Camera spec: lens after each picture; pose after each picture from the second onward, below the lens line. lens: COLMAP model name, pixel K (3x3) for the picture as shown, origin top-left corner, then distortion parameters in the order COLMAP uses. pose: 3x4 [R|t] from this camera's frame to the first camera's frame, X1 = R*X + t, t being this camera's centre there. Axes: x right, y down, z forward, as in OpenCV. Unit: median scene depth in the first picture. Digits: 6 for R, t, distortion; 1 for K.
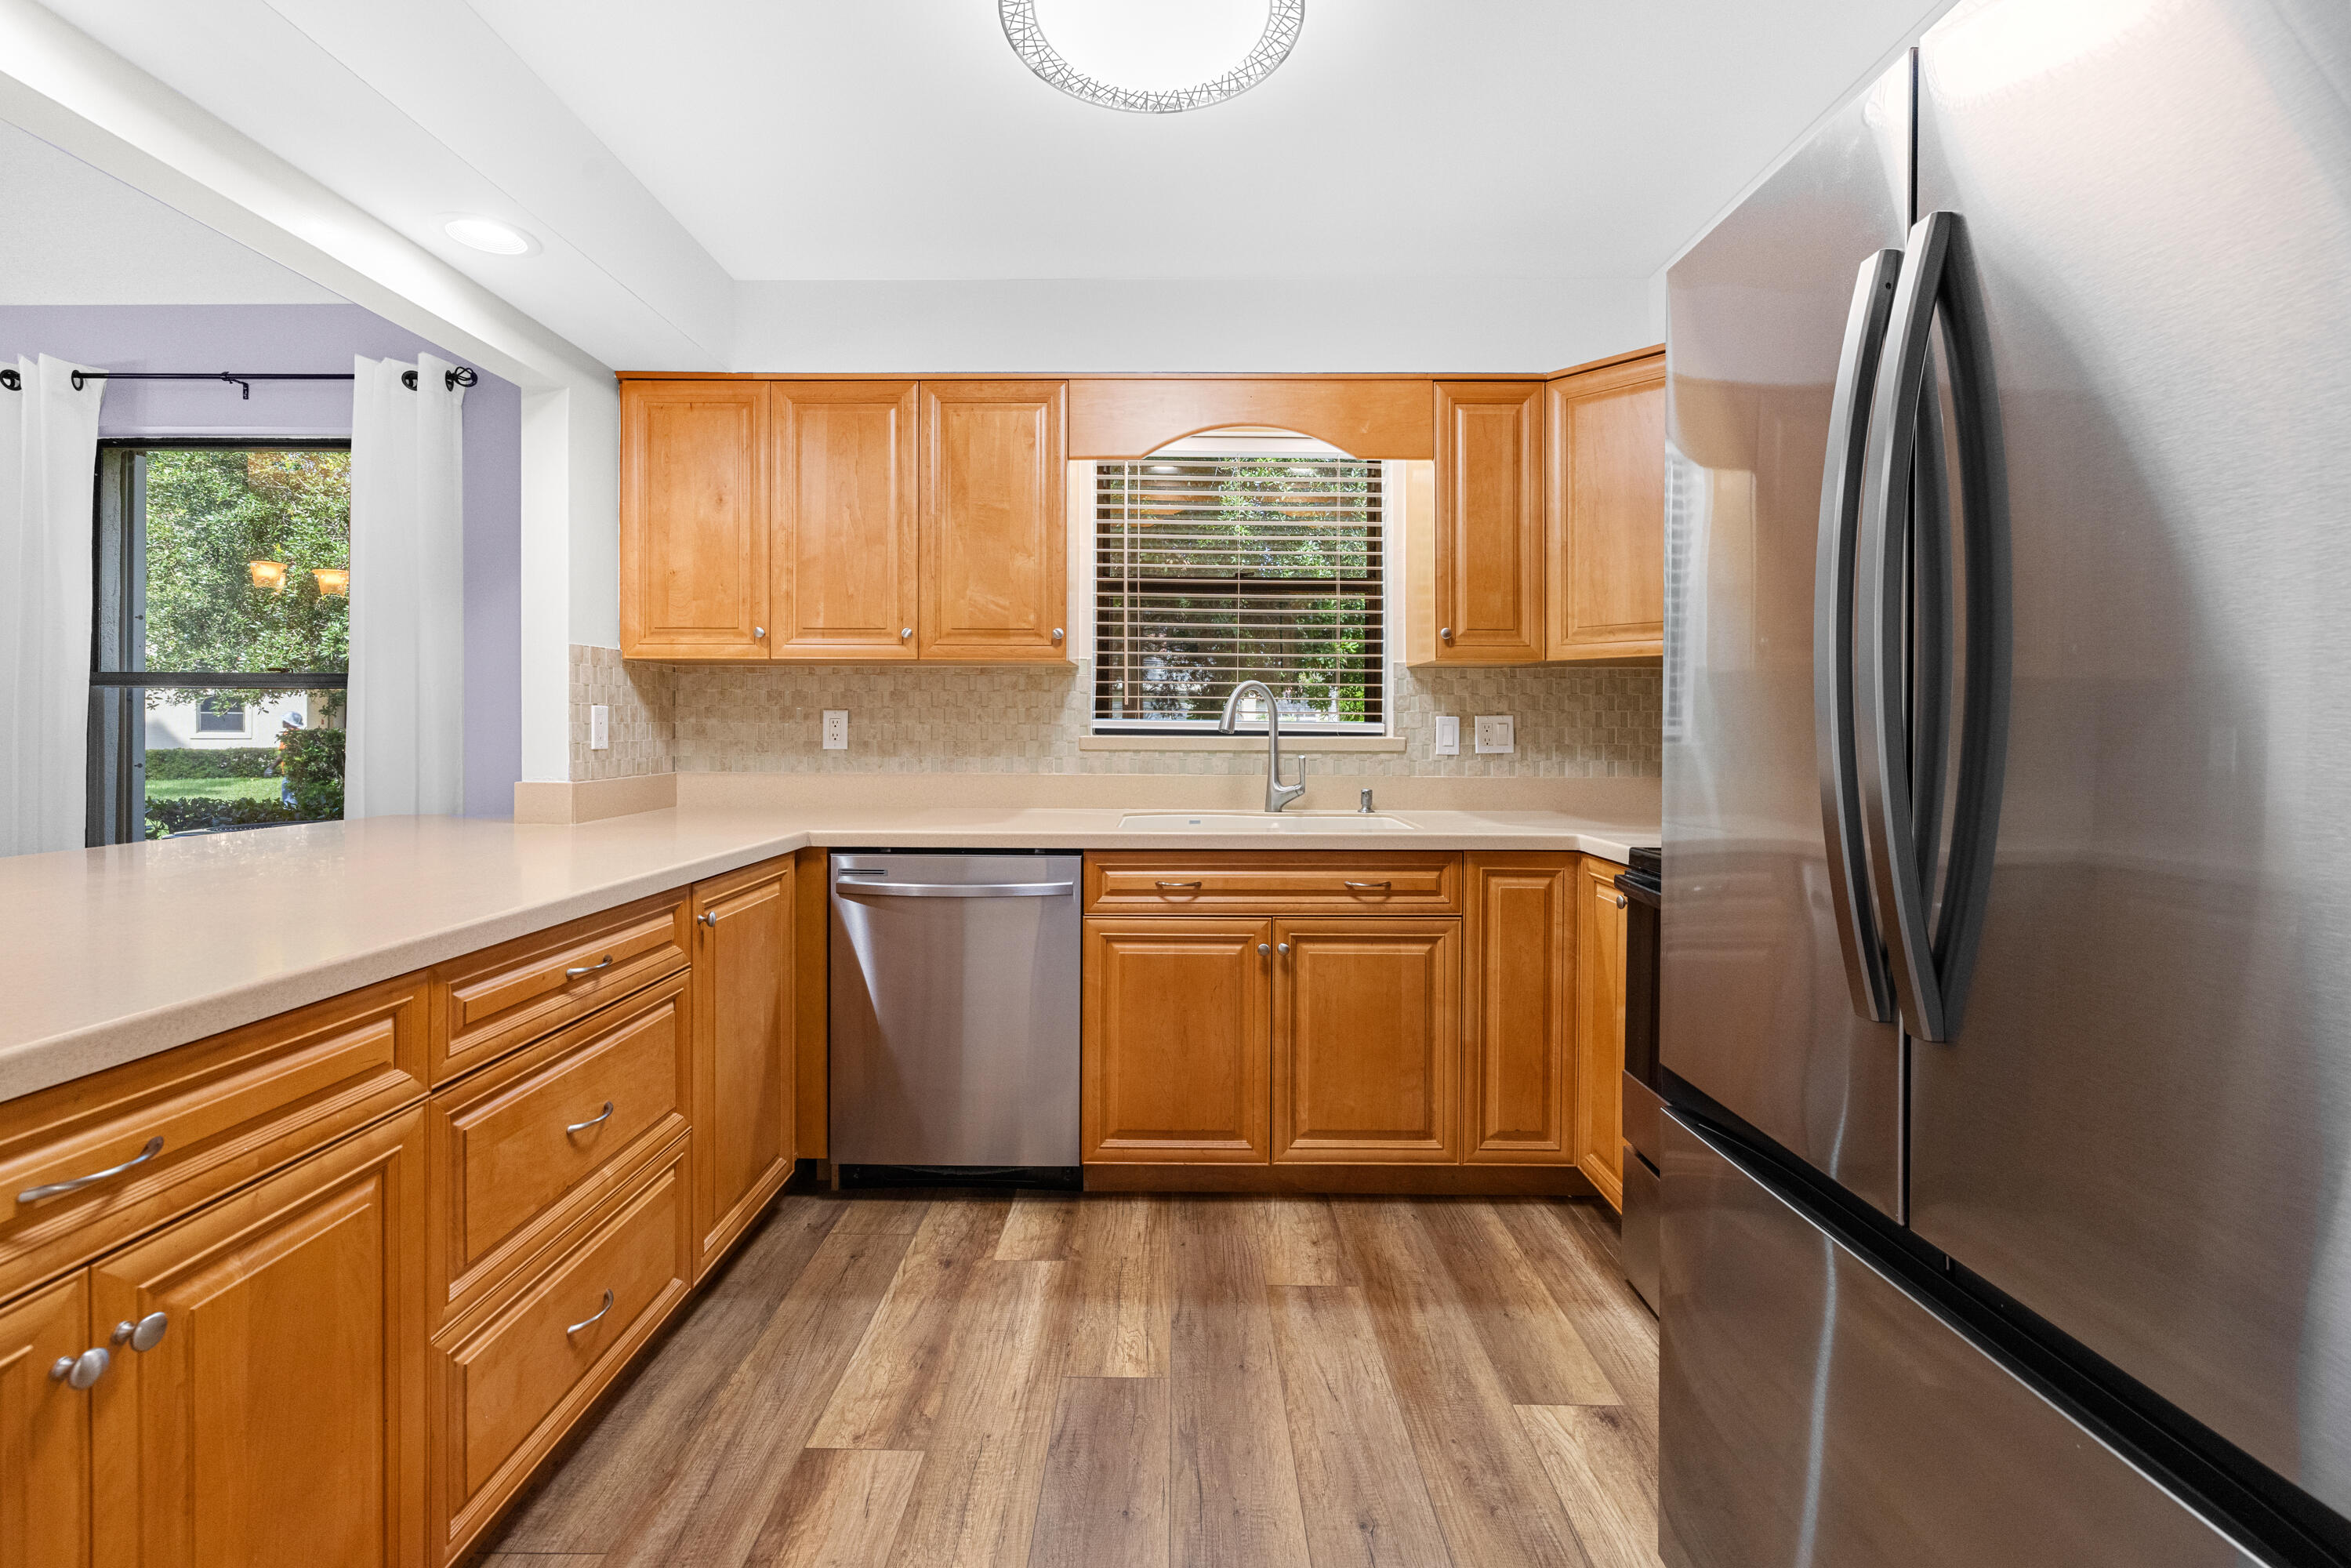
lens RADIAL K [[1012.0, 0, 1179.9], [0, 1012.0, 721.6], [0, 0, 1]] dist [-0.000135, 0.000044]
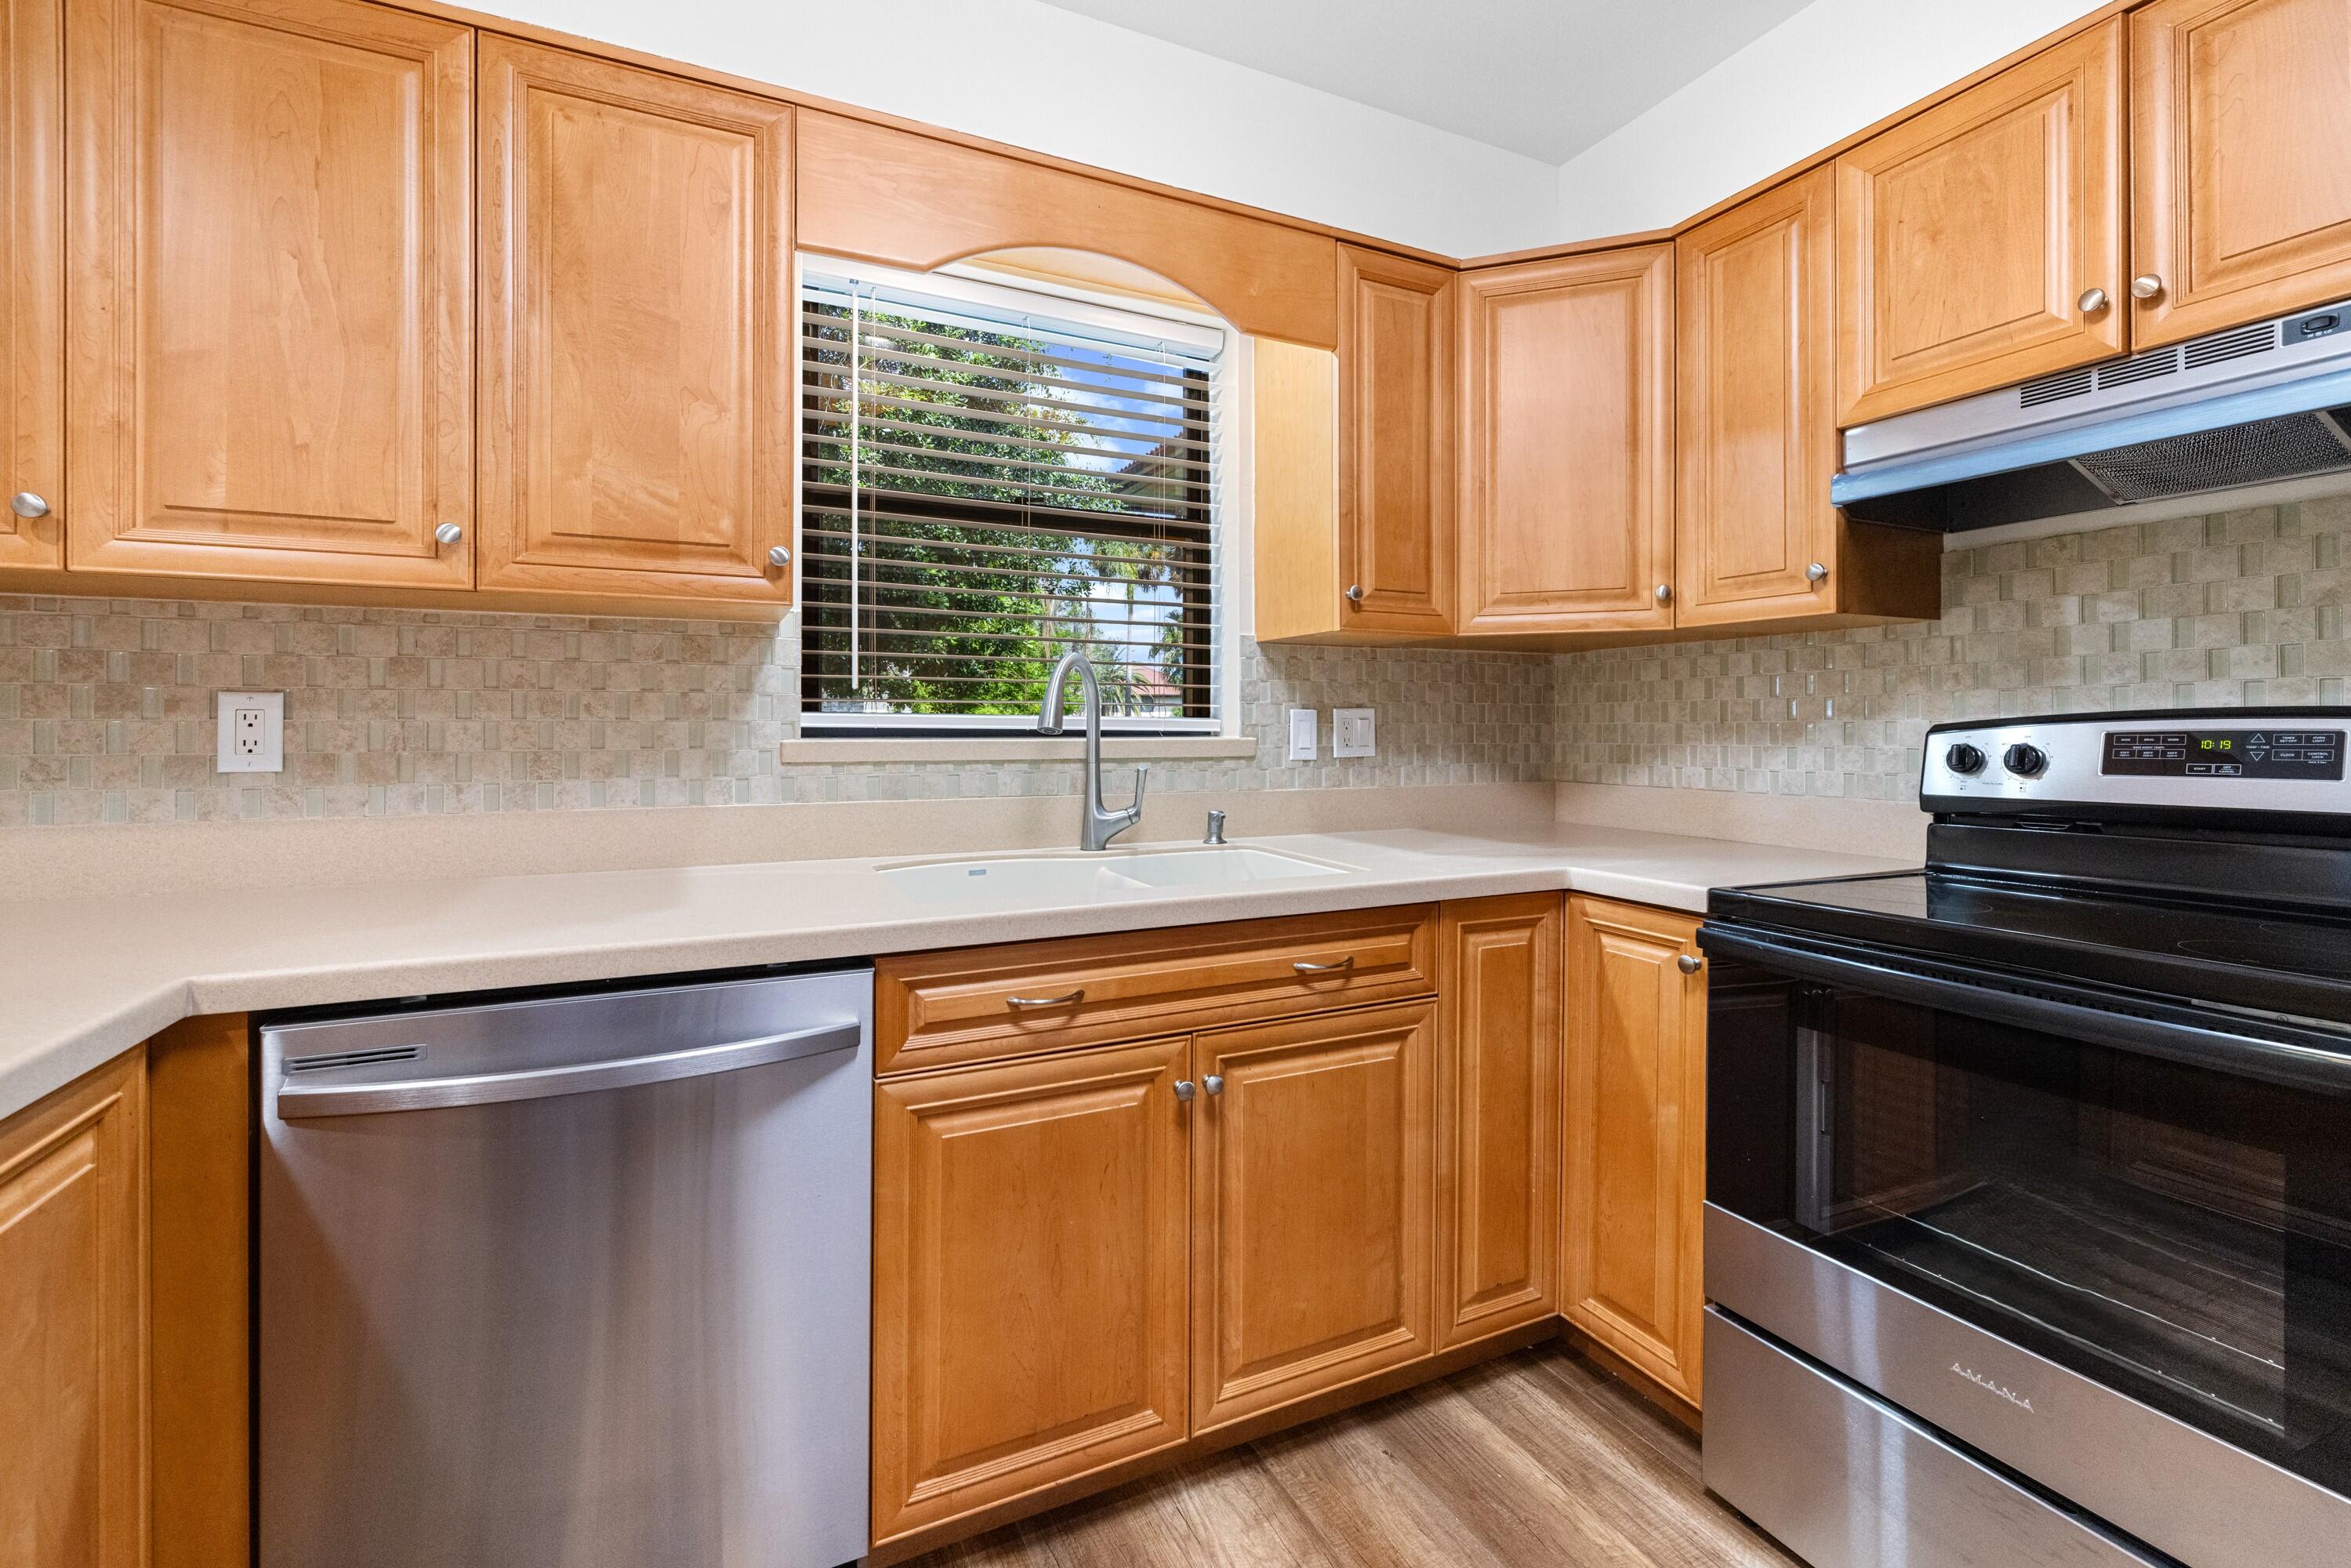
lens RADIAL K [[1012.0, 0, 1179.9], [0, 1012.0, 721.6], [0, 0, 1]] dist [-0.000135, 0.000044]
pose [[0.904425, -0.001991, 0.426629, -0.157385], [0.001718, 0.999998, 0.001025, 0.003444], [-0.426630, -0.000194, 0.904426, 0.402423]]
